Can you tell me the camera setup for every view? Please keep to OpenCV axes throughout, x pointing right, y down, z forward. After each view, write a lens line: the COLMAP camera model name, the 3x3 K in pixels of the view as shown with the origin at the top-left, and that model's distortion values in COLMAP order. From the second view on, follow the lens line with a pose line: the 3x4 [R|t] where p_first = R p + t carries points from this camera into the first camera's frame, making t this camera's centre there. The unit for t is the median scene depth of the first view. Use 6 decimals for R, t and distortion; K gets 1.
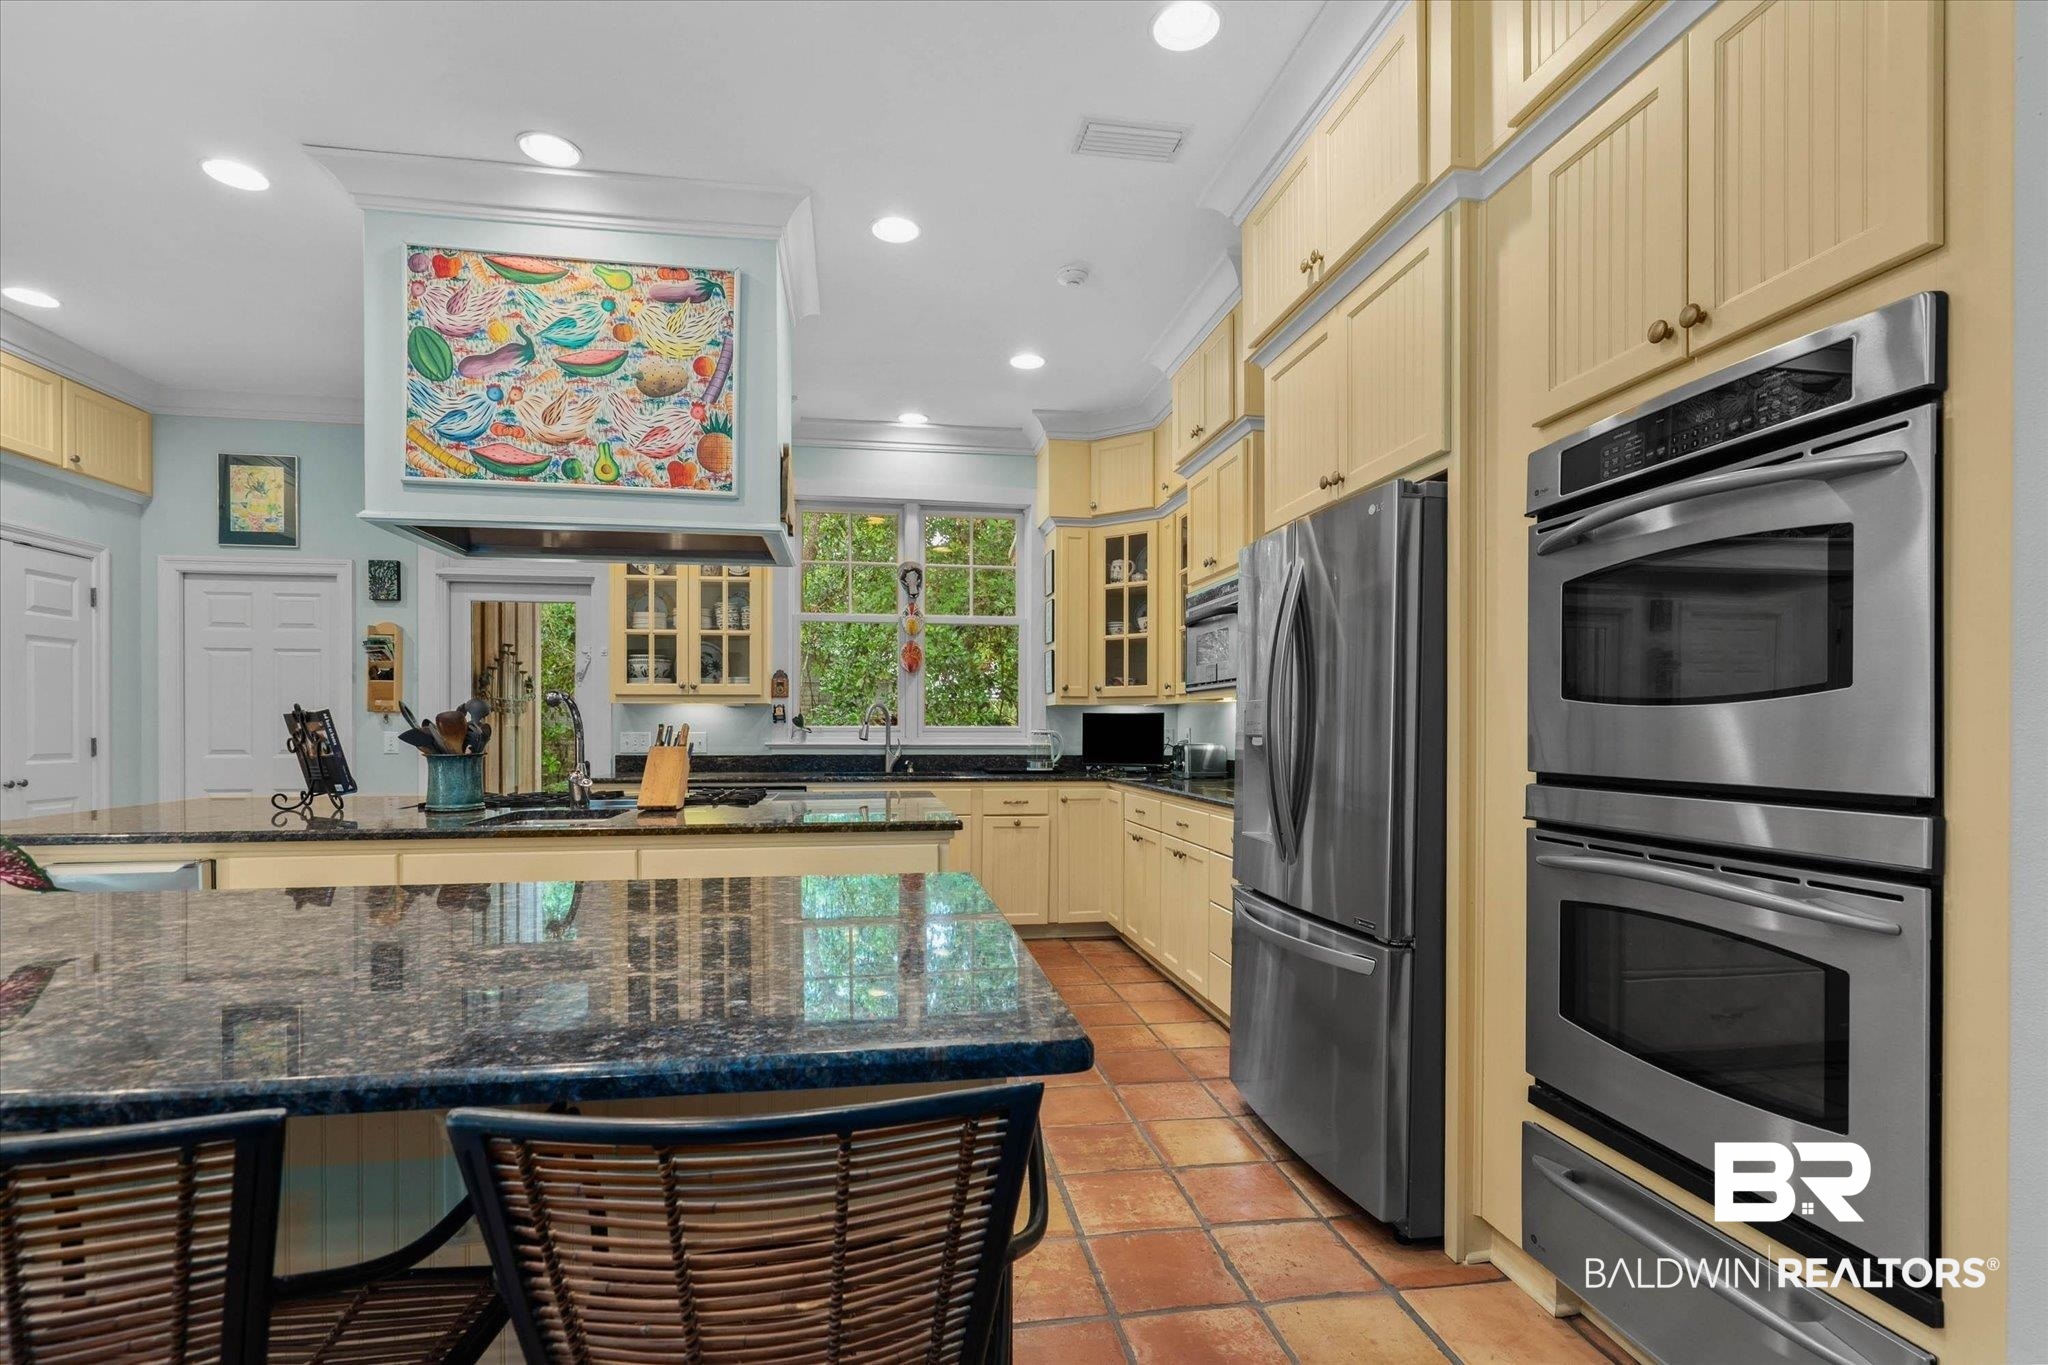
lens RADIAL K [[943.4, 0, 1016.5], [0, 943.4, 729.4], [0, 0, 1]] dist [0.000539, 0.001704]
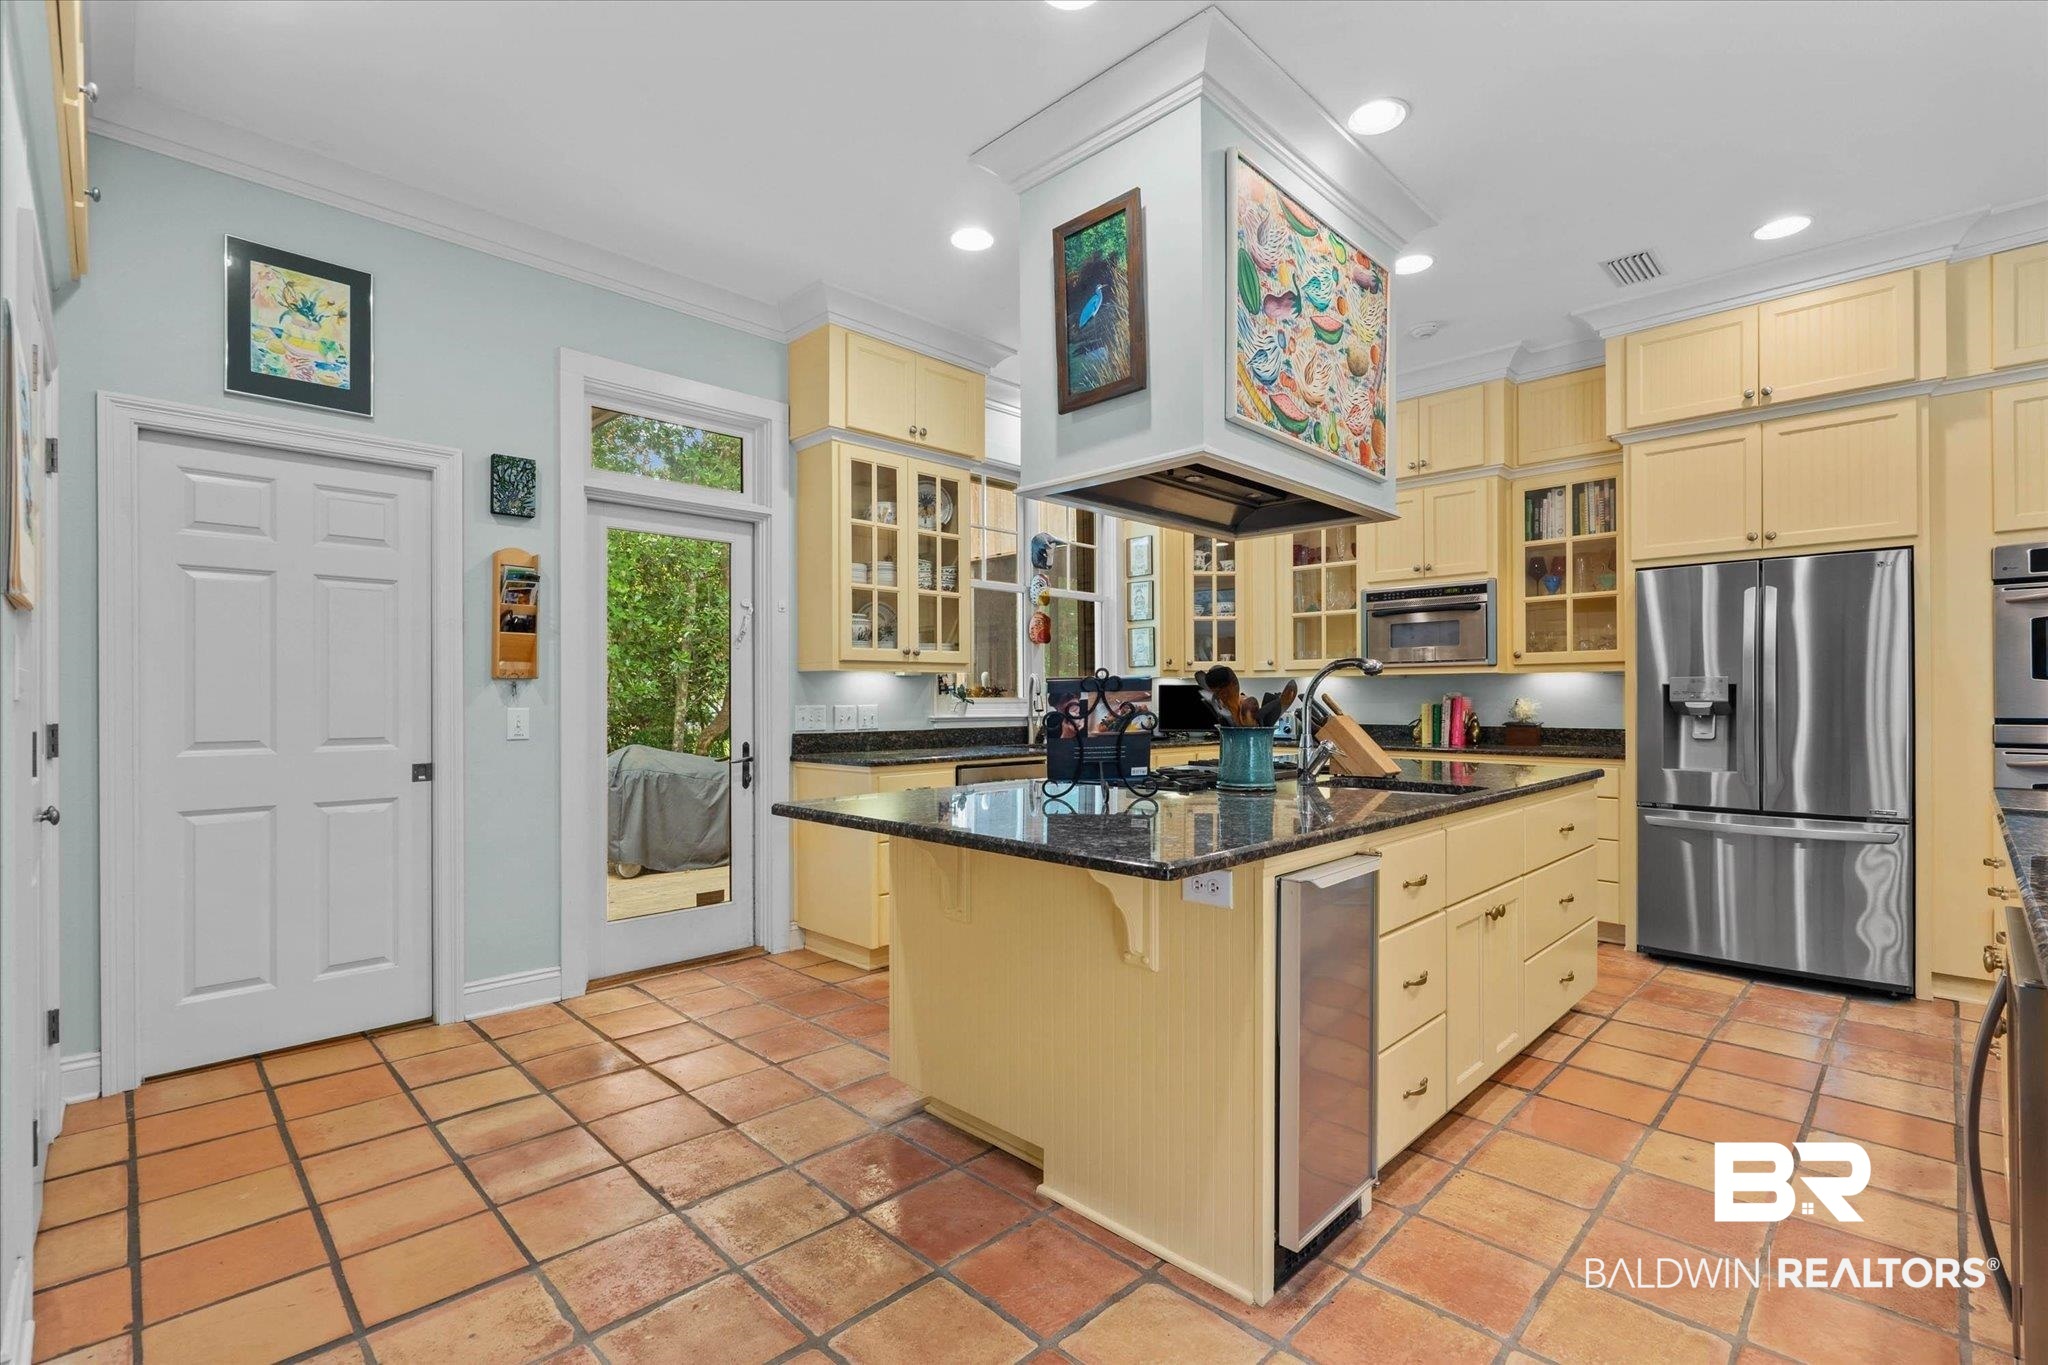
lens RADIAL K [[924.7, 0, 1006.9], [0, 924.7, 702.0], [0, 0, 1]] dist [-0.002755, 0.000616]
pose [[0.808252, -0.006406, 0.588801, -0.903672], [0.006879, 0.999975, 0.001436, -0.000111], [-0.588796, 0.002889, 0.808276, 0.289087]]
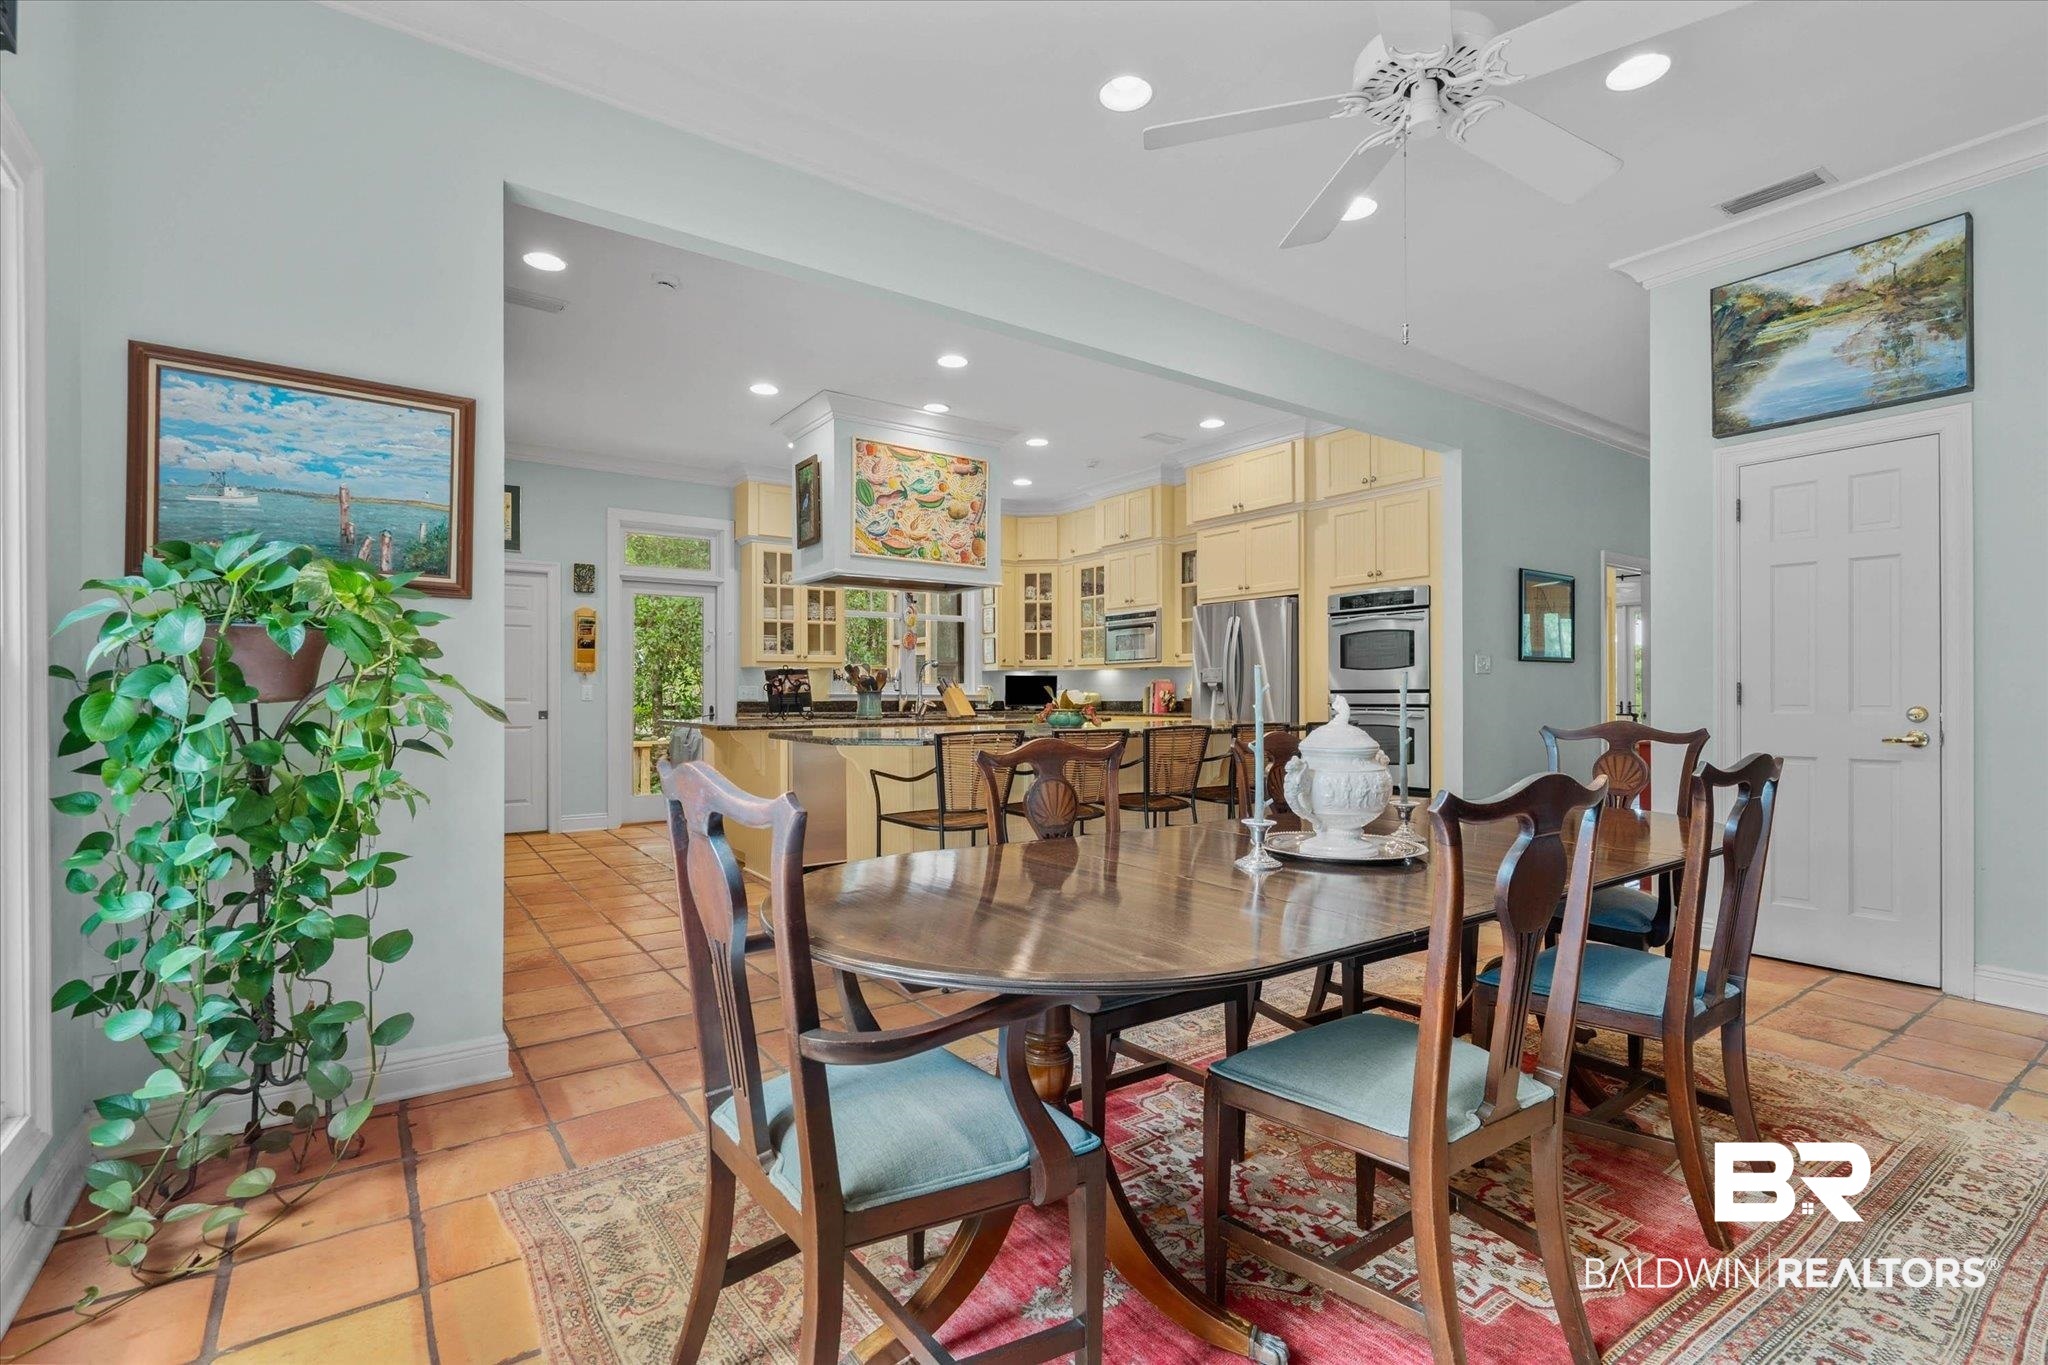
lens RADIAL K [[943.4, 0, 1018.3], [0, 943.4, 704.2], [0, 0, 1]] dist [0.000539, 0.001704]
pose [[0.894337, -0.007373, 0.447334, -0.840842], [0.005337, 0.999969, 0.005812, 0.031410], [-0.447362, -0.002810, 0.894348, -0.653424]]
